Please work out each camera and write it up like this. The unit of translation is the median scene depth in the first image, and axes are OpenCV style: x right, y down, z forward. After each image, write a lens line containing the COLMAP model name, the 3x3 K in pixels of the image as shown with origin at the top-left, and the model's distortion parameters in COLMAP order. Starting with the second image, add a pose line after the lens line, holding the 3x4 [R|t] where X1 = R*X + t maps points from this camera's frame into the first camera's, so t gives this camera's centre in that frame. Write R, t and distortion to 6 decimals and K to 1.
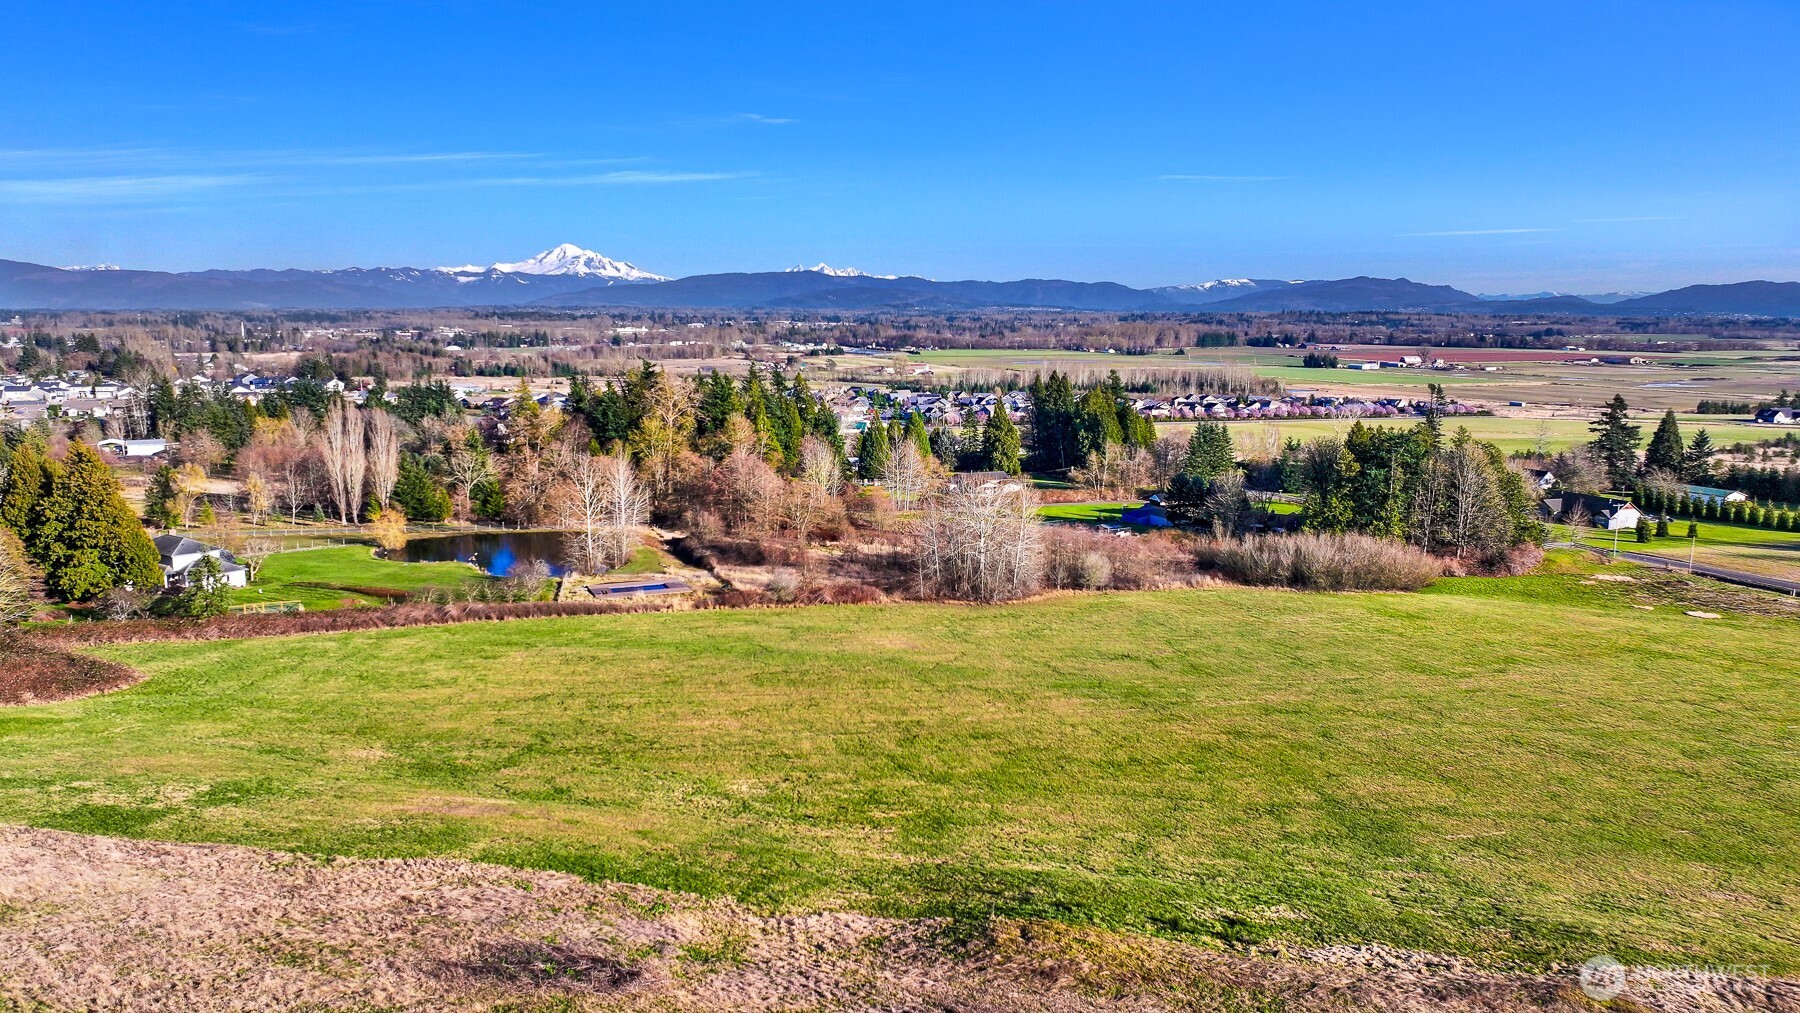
lens RADIAL K [[1256.5, 0, 905.0], [0, 1256.5, 500.3], [0, 0, 1]] dist [-0.003112, 0.017919]
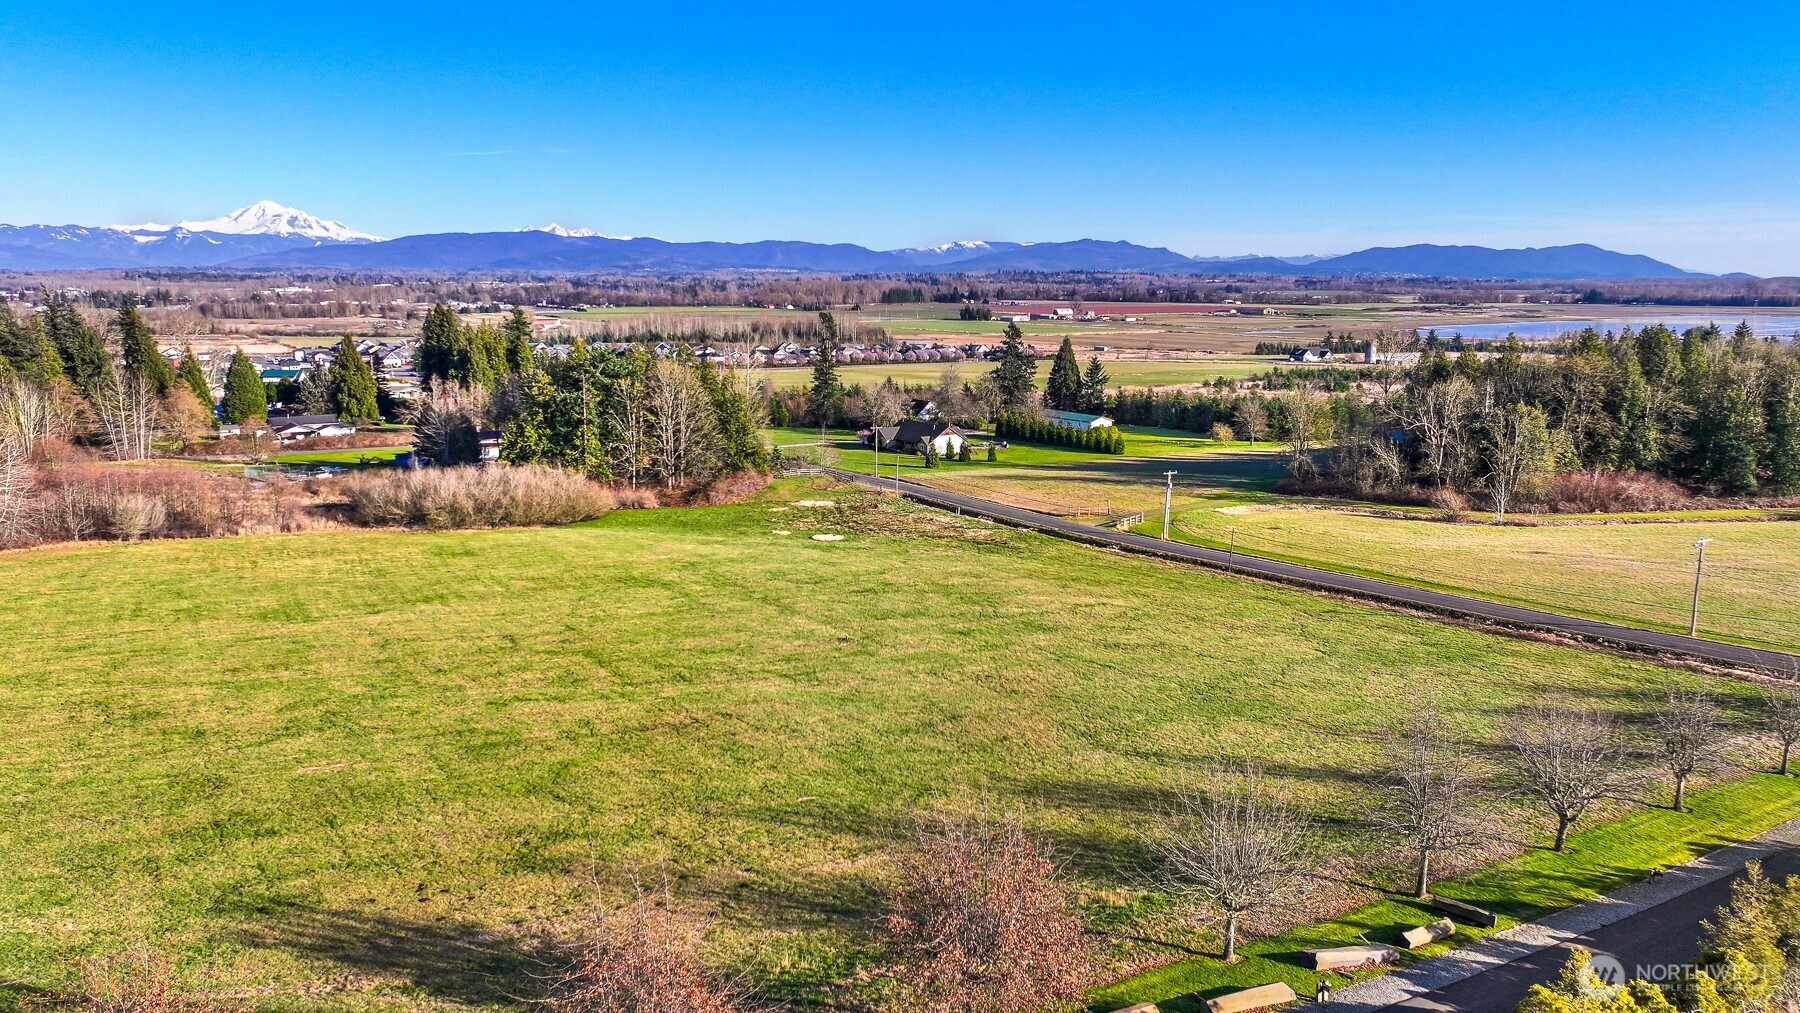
lens RADIAL K [[1256.5, 0, 904.1], [0, 1256.5, 506.0], [0, 0, 1]] dist [-0.003112, 0.017919]
pose [[0.980682, -0.037546, 0.191970, 0.054015], [0.031129, 0.998855, 0.036333, 0.003869], [-0.193115, -0.029655, 0.980728, 0.009980]]
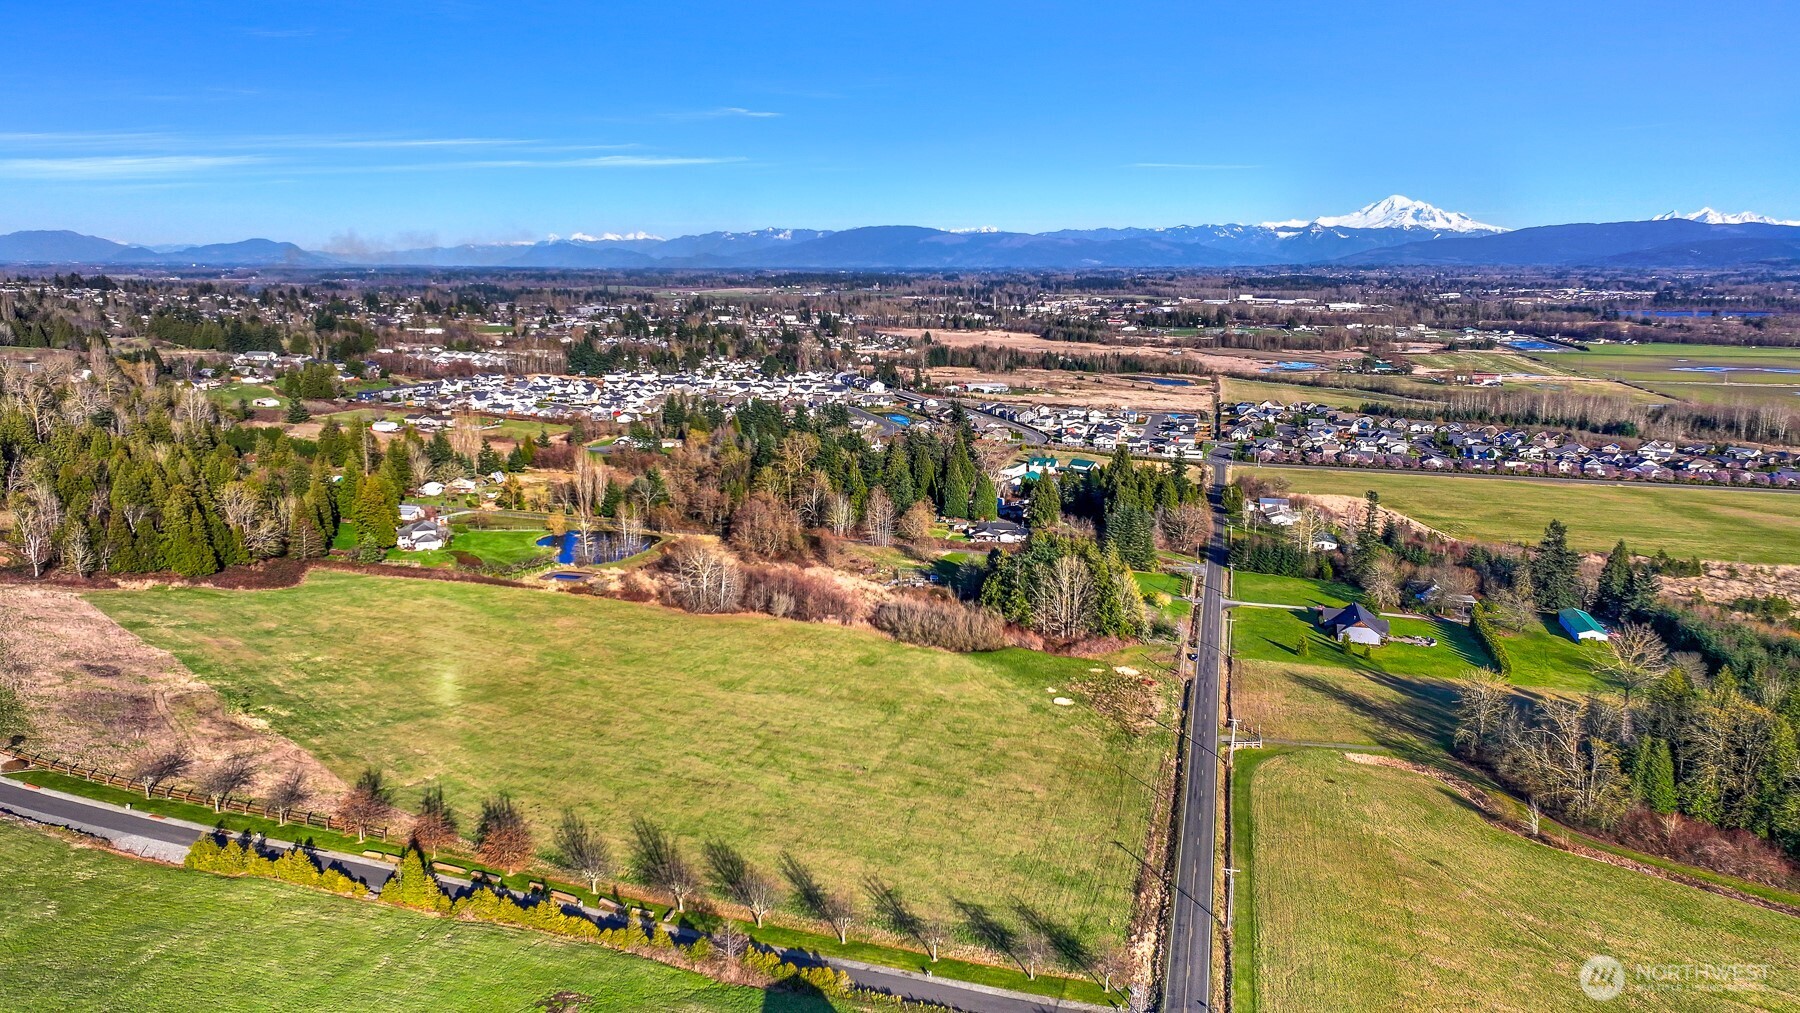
lens RADIAL K [[1256.5, 0, 902.2], [0, 1256.5, 509.4], [0, 0, 1]] dist [-0.003112, 0.017919]
pose [[0.807207, 0.111653, -0.579612, 0.135206], [-0.086023, 0.993715, 0.071622, -0.022203], [0.583966, -0.007954, 0.811739, -0.027374]]
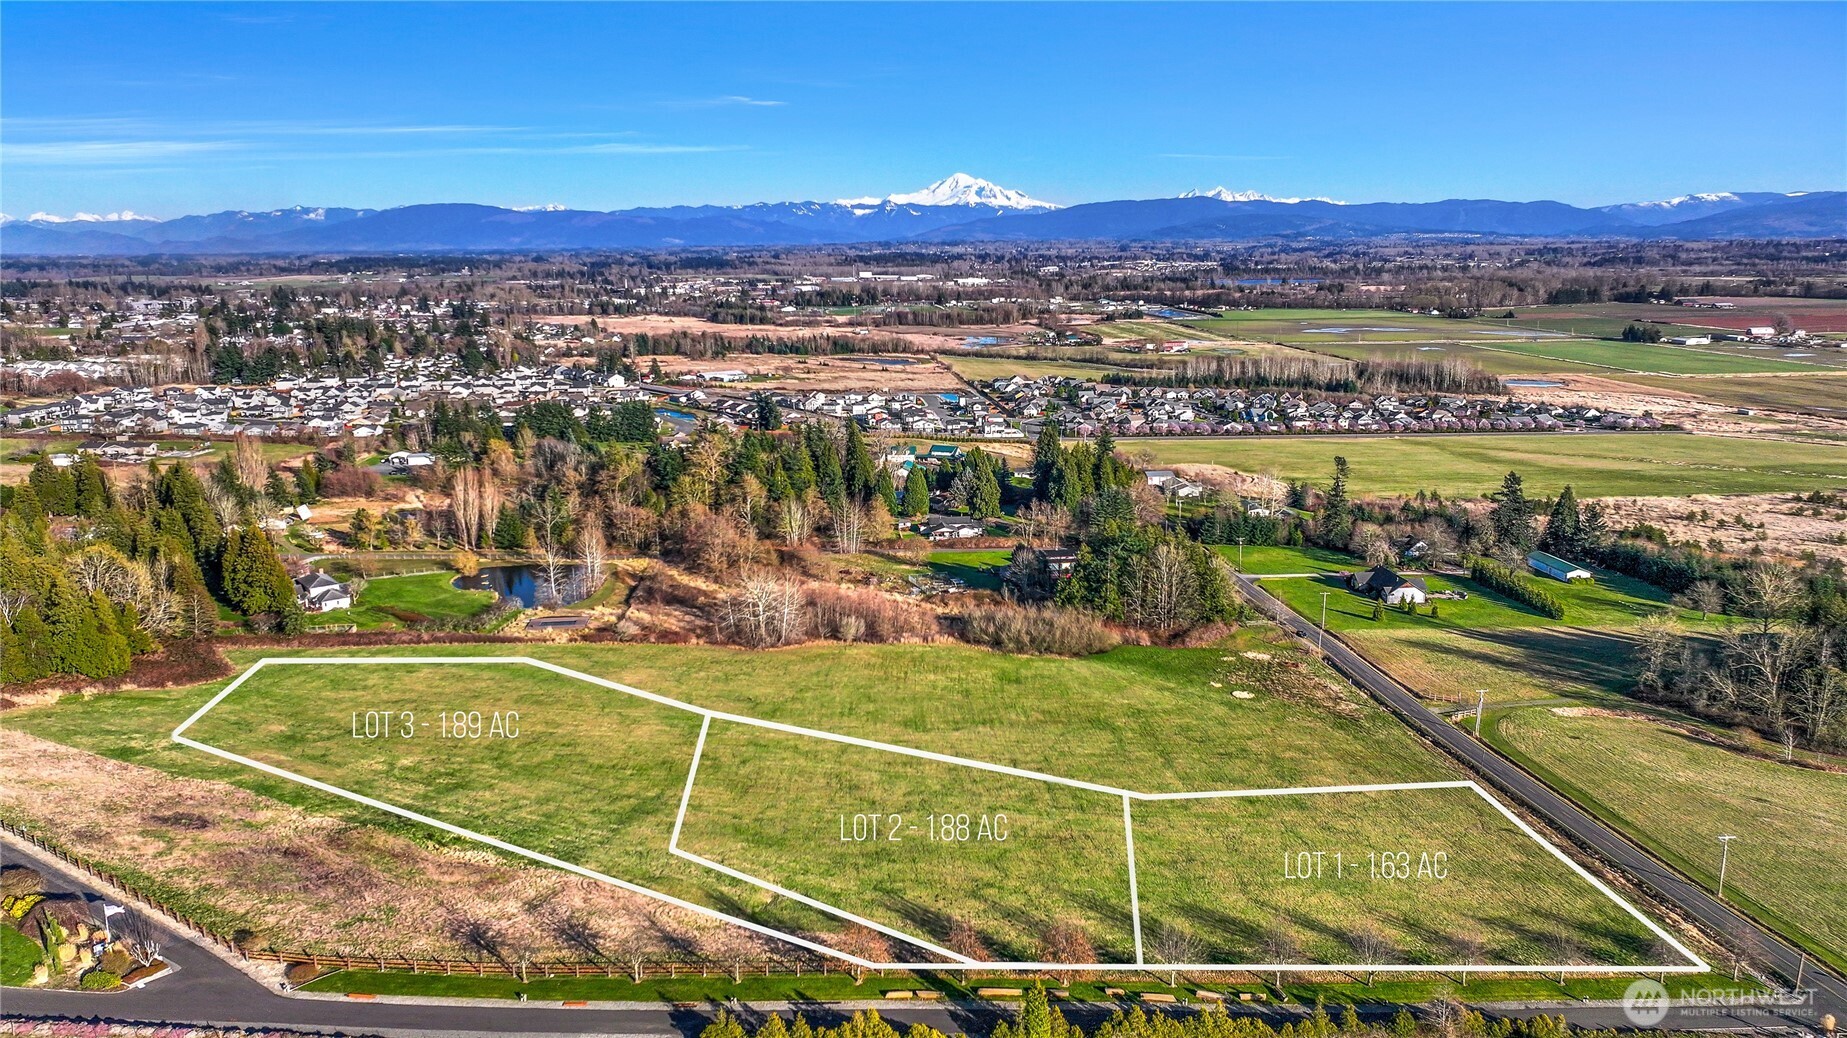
lens RADIAL K [[1289.3, 0, 927.8], [0, 1289.3, 519.5], [0, 0, 1]] dist [-0.003112, 0.017919]
pose [[0.959117, 0.047027, -0.279076, 0.072246], [-0.028349, 0.997102, 0.070593, -0.019894], [0.281587, -0.059796, 0.957671, -0.045730]]
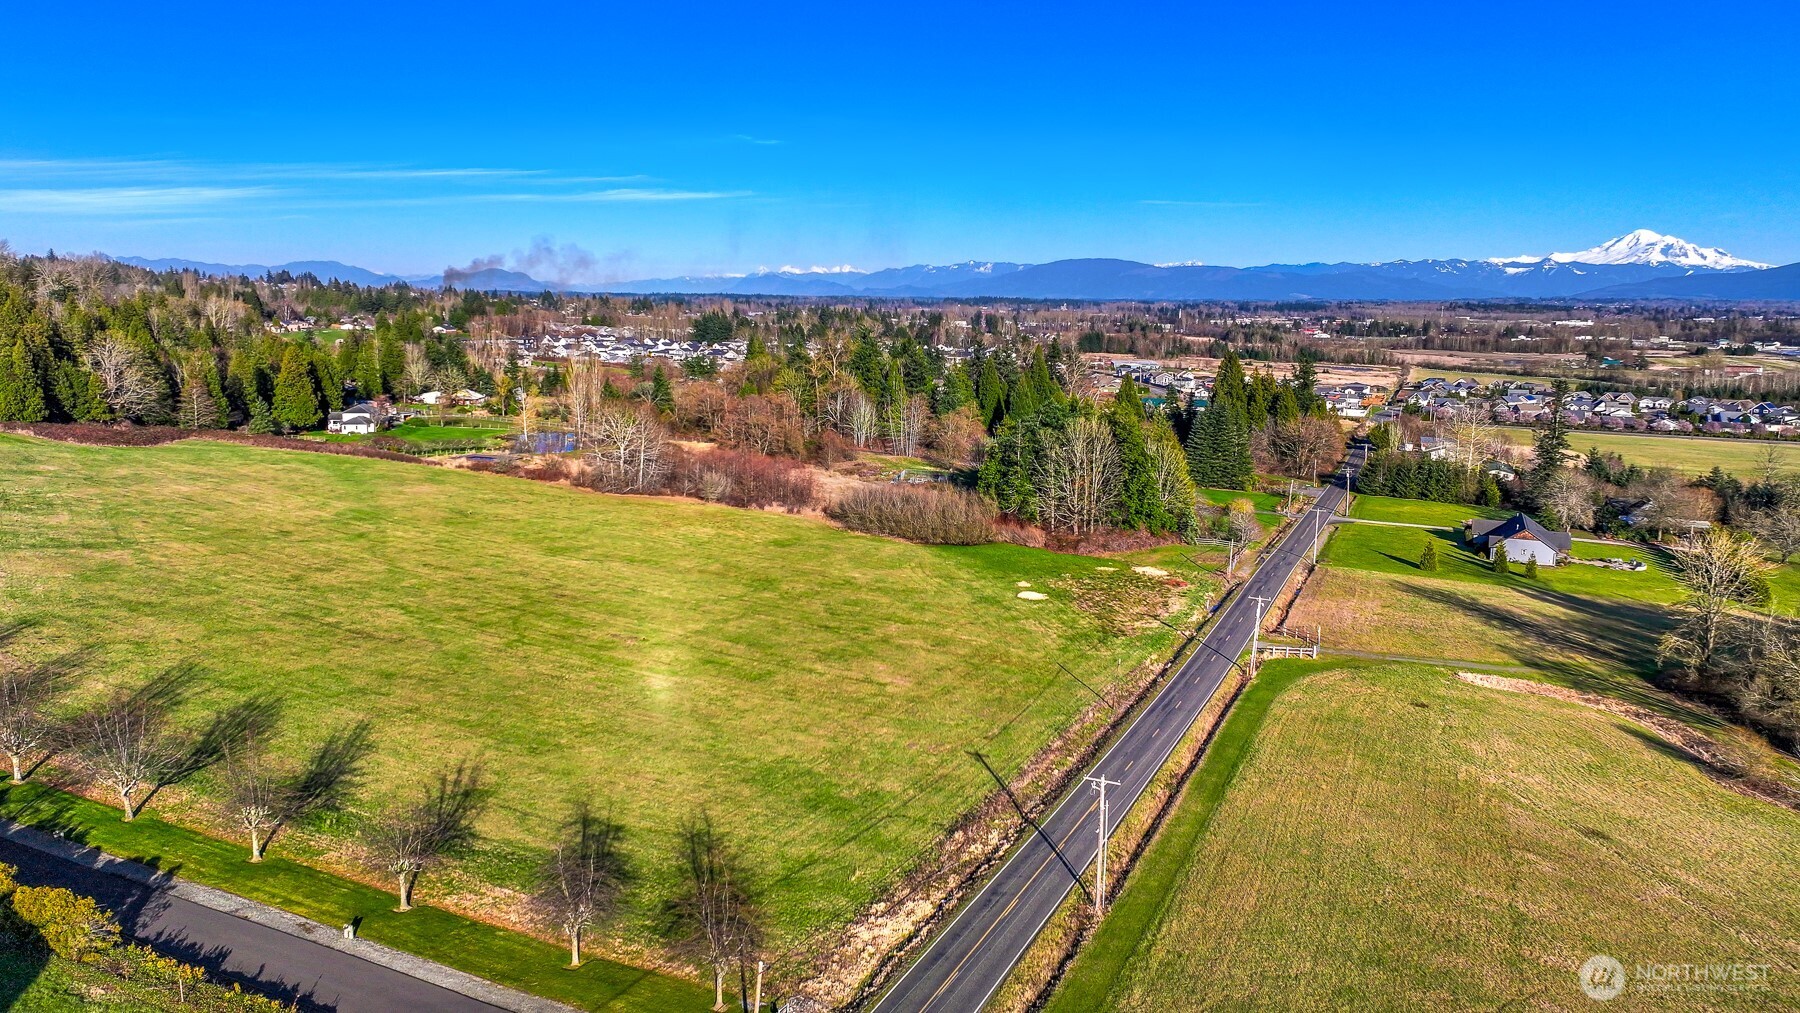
lens RADIAL K [[1256.5, 0, 904.3], [0, 1256.5, 502.8], [0, 0, 1]] dist [-0.003112, 0.017919]
pose [[0.705349, 0.119629, -0.698693, 0.128147], [-0.114044, 0.991968, 0.054712, -0.002037], [0.699626, 0.041090, 0.713327, 0.026502]]
